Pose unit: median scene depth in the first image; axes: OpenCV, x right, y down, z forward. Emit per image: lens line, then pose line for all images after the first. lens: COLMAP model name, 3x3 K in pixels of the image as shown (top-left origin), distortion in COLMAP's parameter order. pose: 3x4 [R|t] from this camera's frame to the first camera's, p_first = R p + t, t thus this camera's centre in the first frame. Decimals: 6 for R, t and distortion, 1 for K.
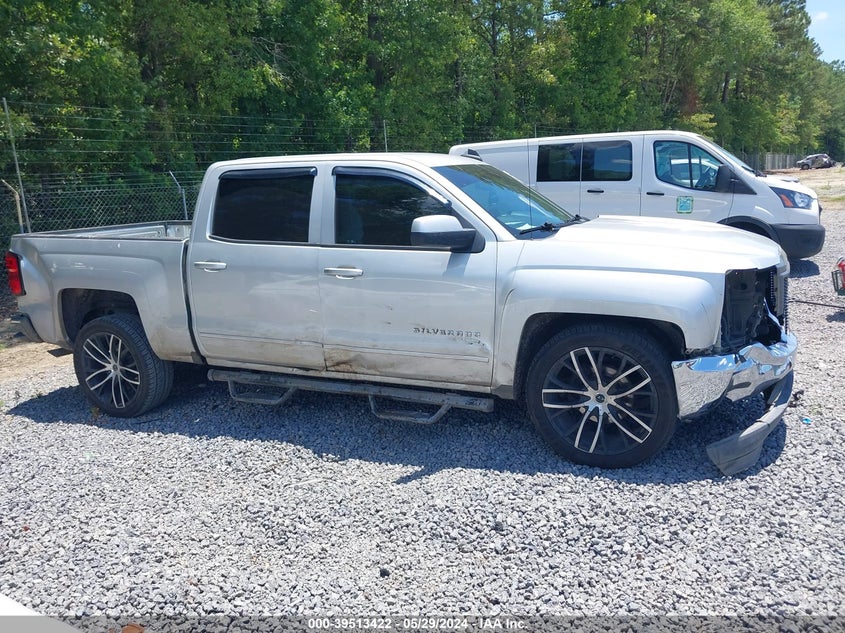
lens RADIAL K [[674.6, 0, 422.5], [0, 674.6, 316.5], [0, 0, 1]] dist [0.048512, -0.054576]
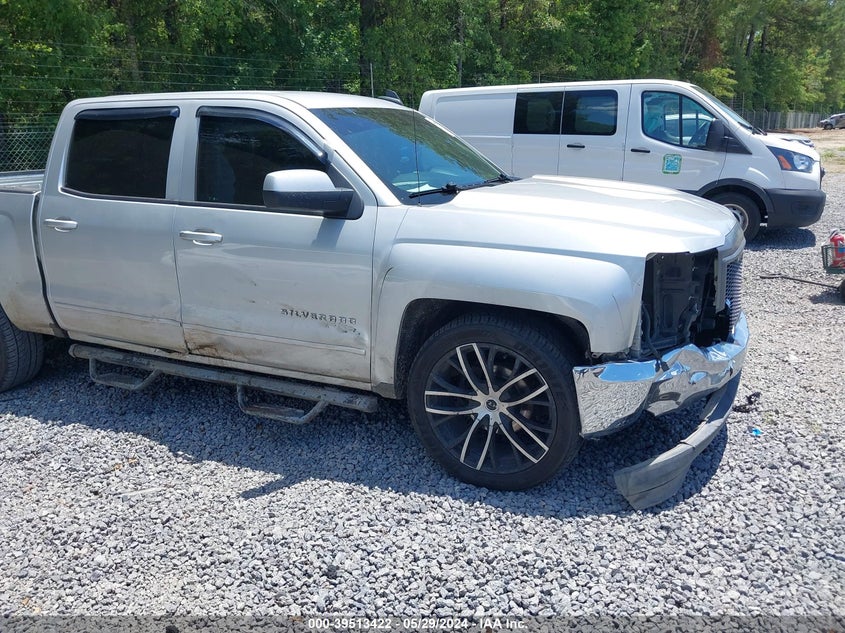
lens RADIAL K [[666.5, 0, 417.4], [0, 666.5, 327.9], [0, 0, 1]] dist [0.007599, 0.002225]
pose [[0.999185, 0.030857, -0.026035, 0.175893], [-0.028452, 0.995700, 0.088162, -0.036405], [0.028643, -0.087349, 0.995766, 0.195820]]
